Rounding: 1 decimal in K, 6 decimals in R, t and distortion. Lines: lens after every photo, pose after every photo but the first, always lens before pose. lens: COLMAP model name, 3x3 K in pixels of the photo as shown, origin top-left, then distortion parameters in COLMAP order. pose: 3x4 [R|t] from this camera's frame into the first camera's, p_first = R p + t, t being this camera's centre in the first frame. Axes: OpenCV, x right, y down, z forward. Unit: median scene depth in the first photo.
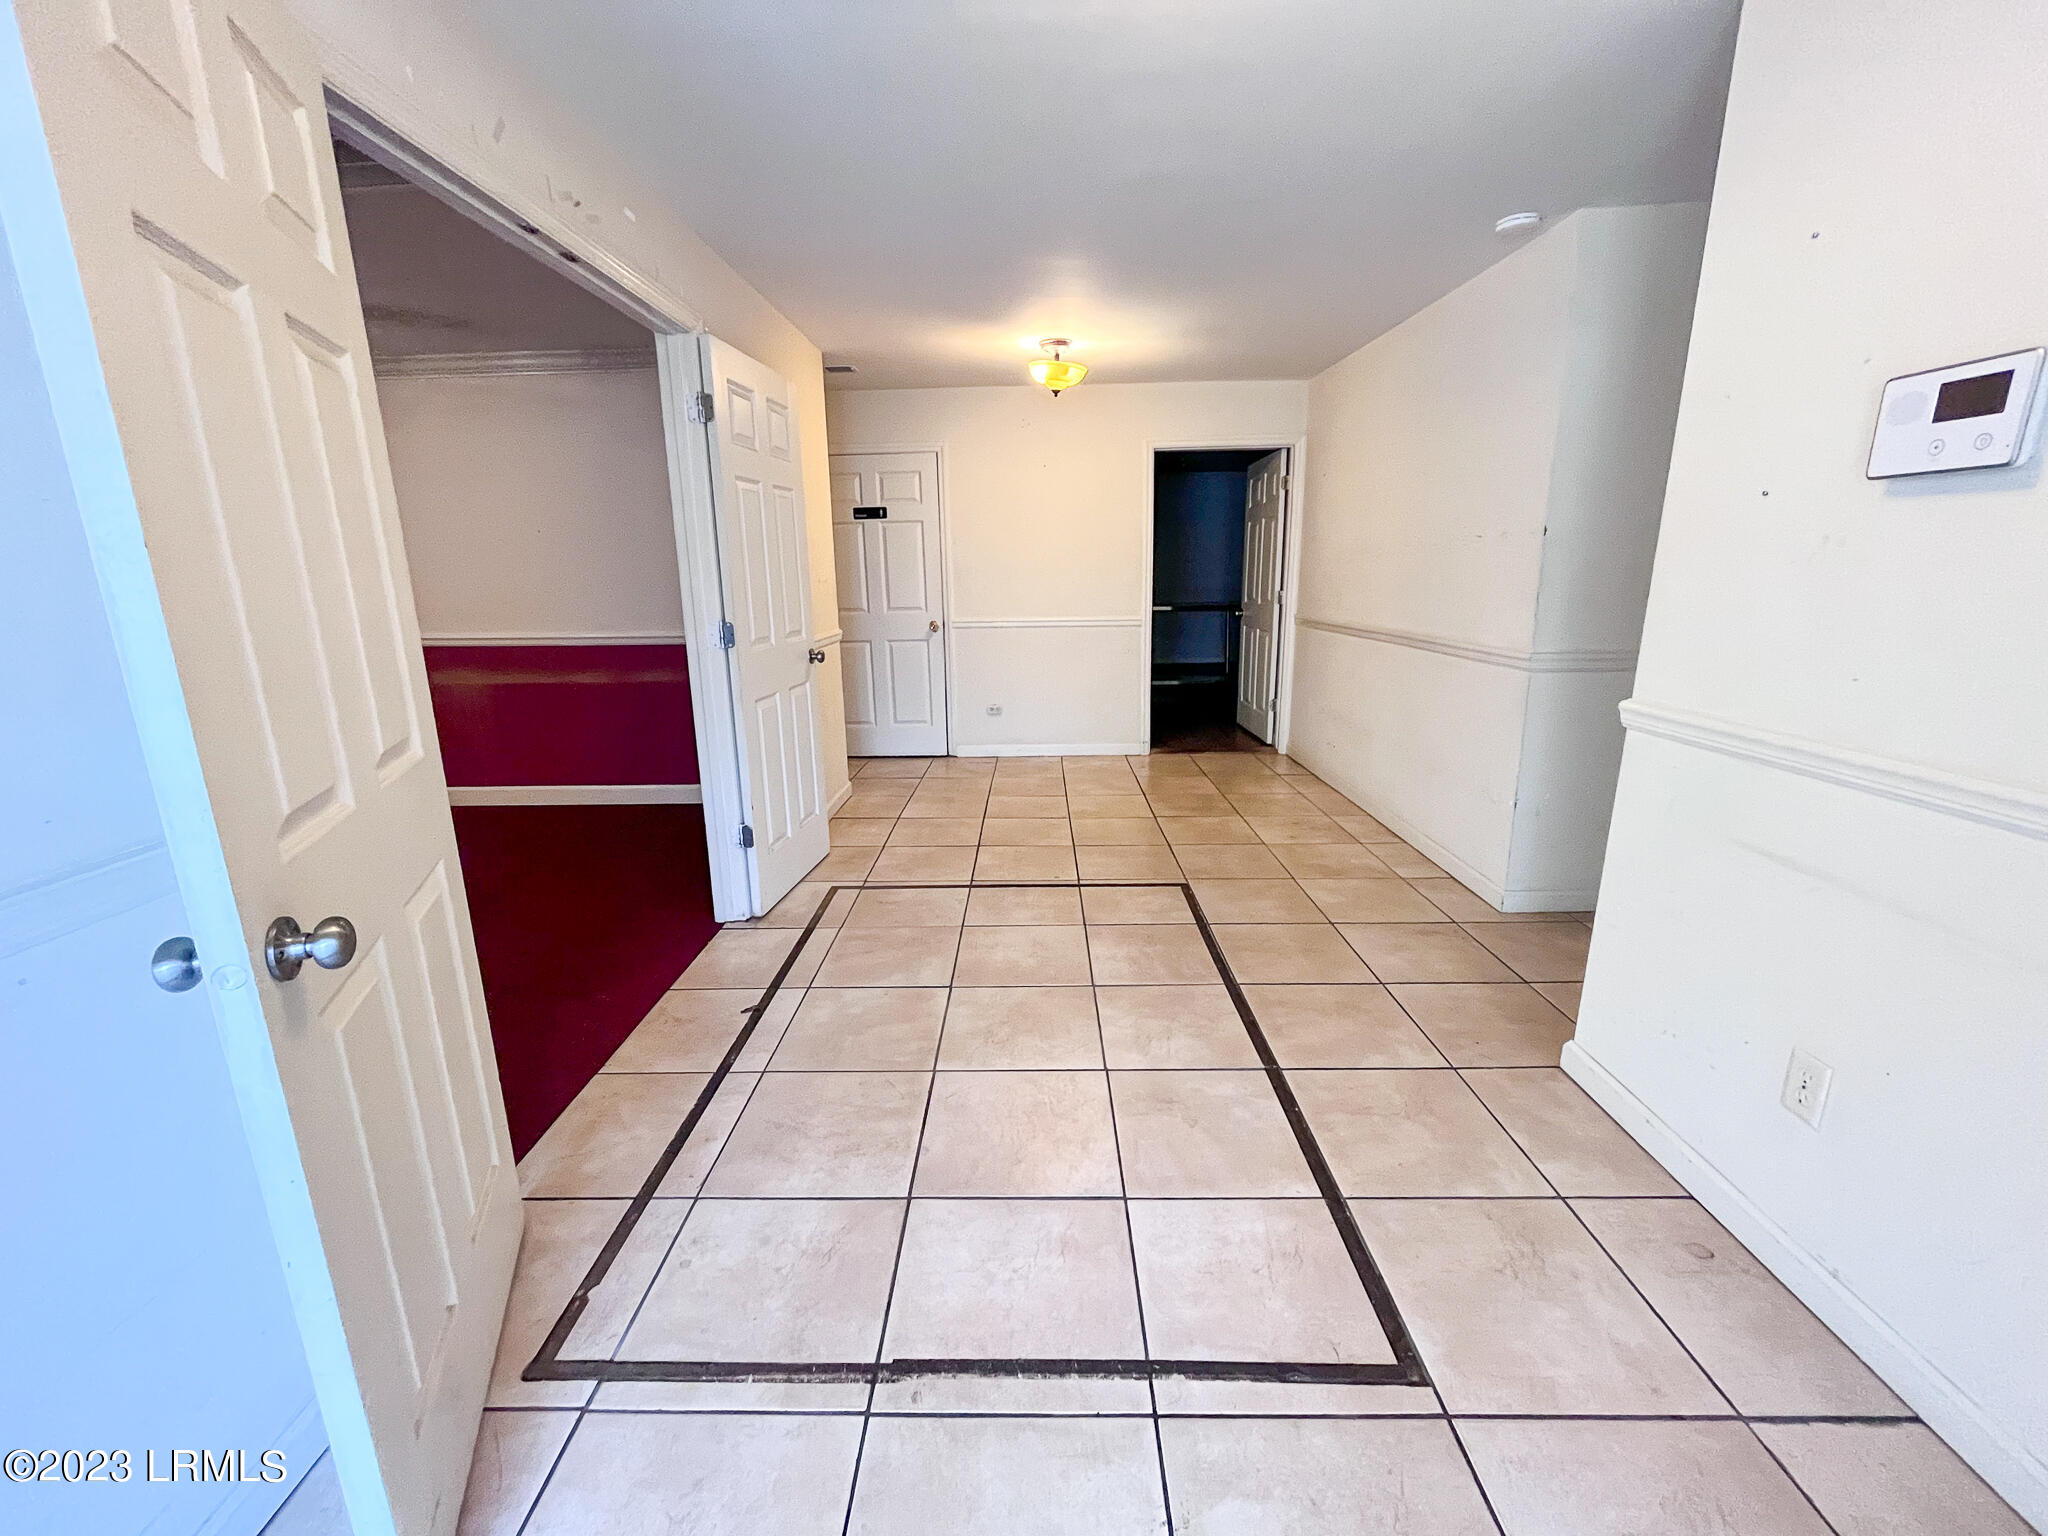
lens RADIAL K [[824.2, 0, 1024.0], [0, 824.2, 768.0], [0, 0, 1]] dist [0.000948, -0.000548]
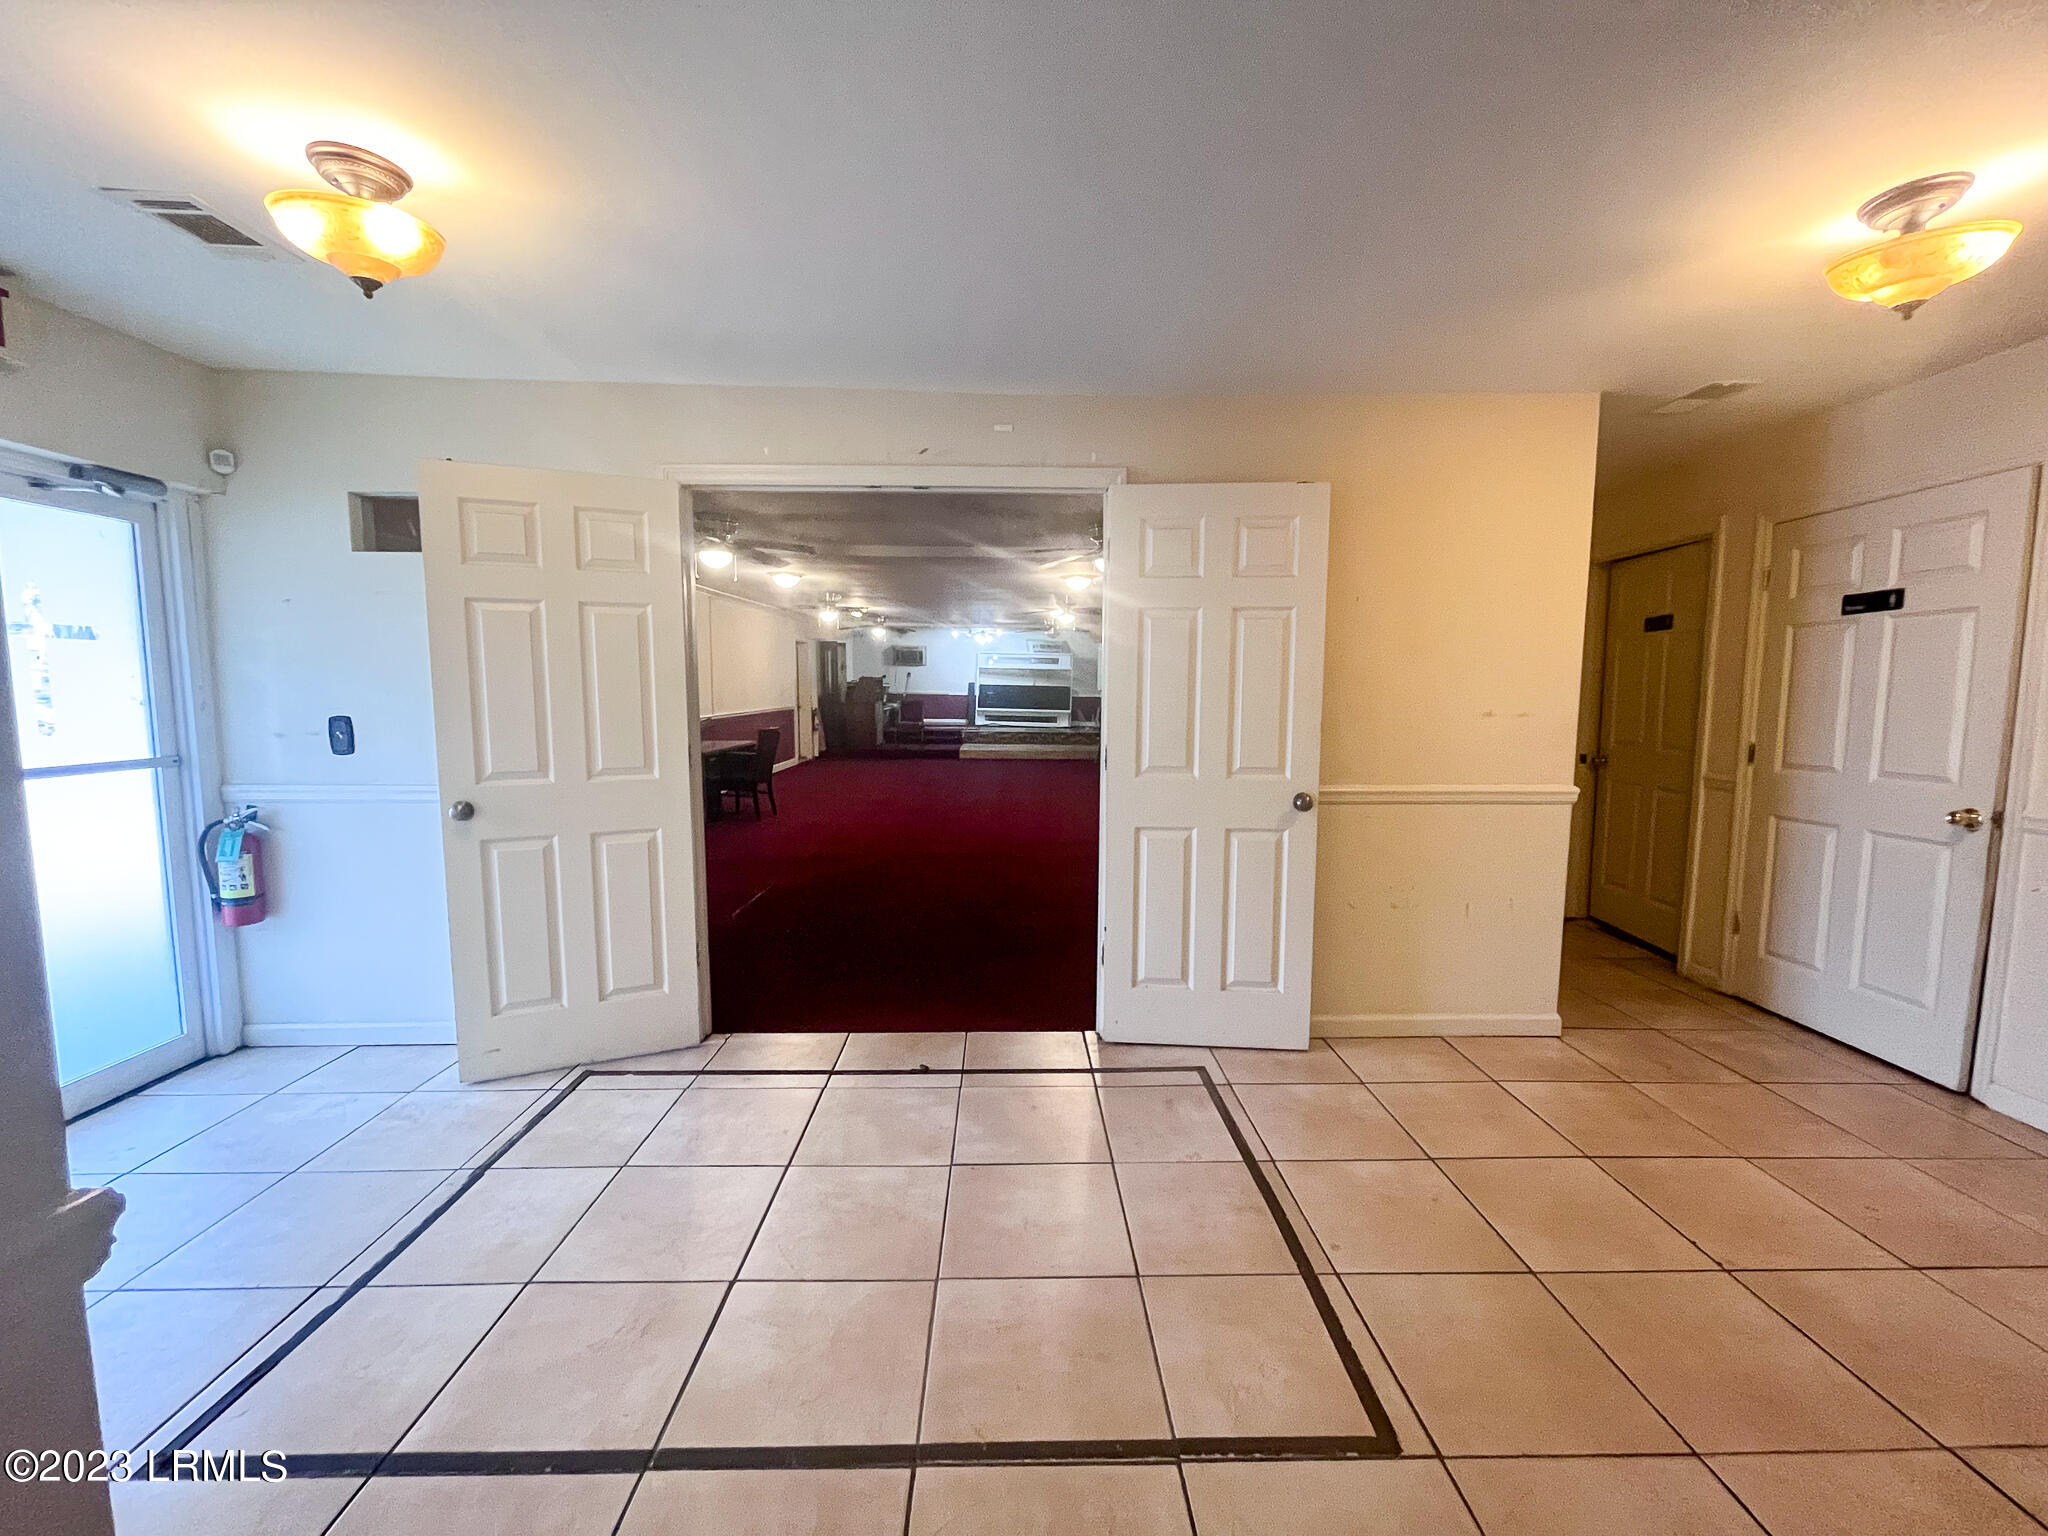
lens RADIAL K [[824.2, 0, 1024.0], [0, 824.2, 768.0], [0, 0, 1]] dist [0.000948, -0.000548]
pose [[0.030991, 0.105879, -0.993896, 0.564609], [-0.239034, 0.966305, 0.095486, -0.187622], [0.970516, 0.234616, 0.055256, 0.702482]]
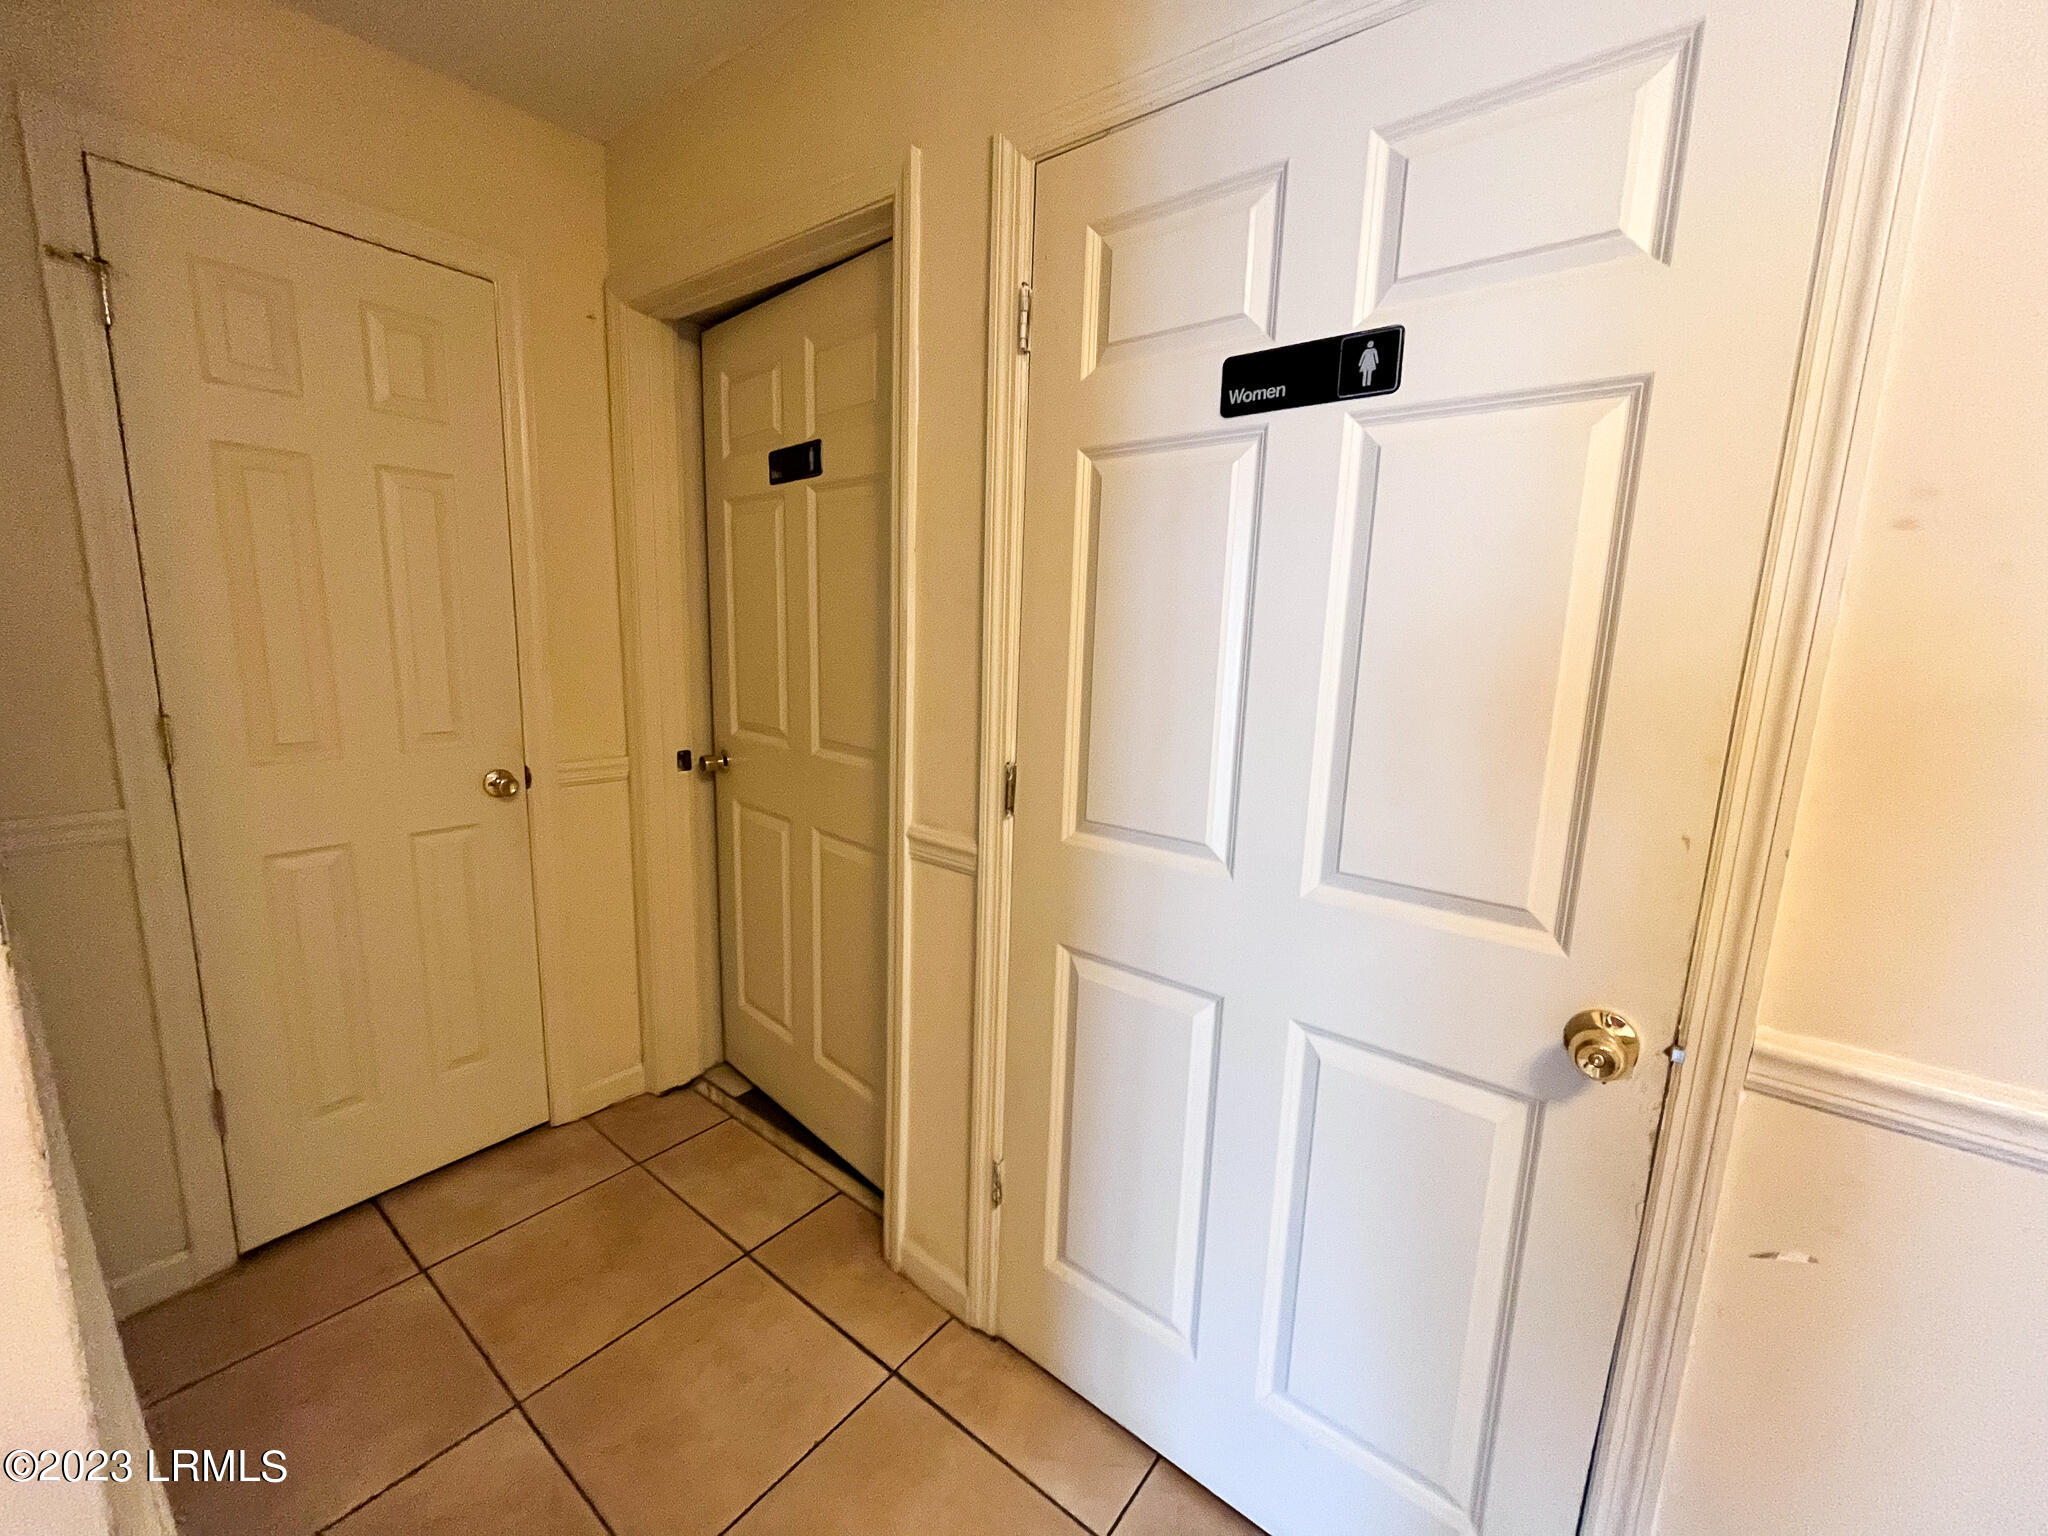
lens RADIAL K [[824.2, 0, 1024.0], [0, 824.2, 768.0], [0, 0, 1]] dist [0.000948, -0.000548]
pose [[0.804010, 0.145121, -0.576635, -0.186611], [-0.183879, 0.982908, -0.009017, -0.330357], [0.565470, 0.113281, 0.816952, 1.302025]]
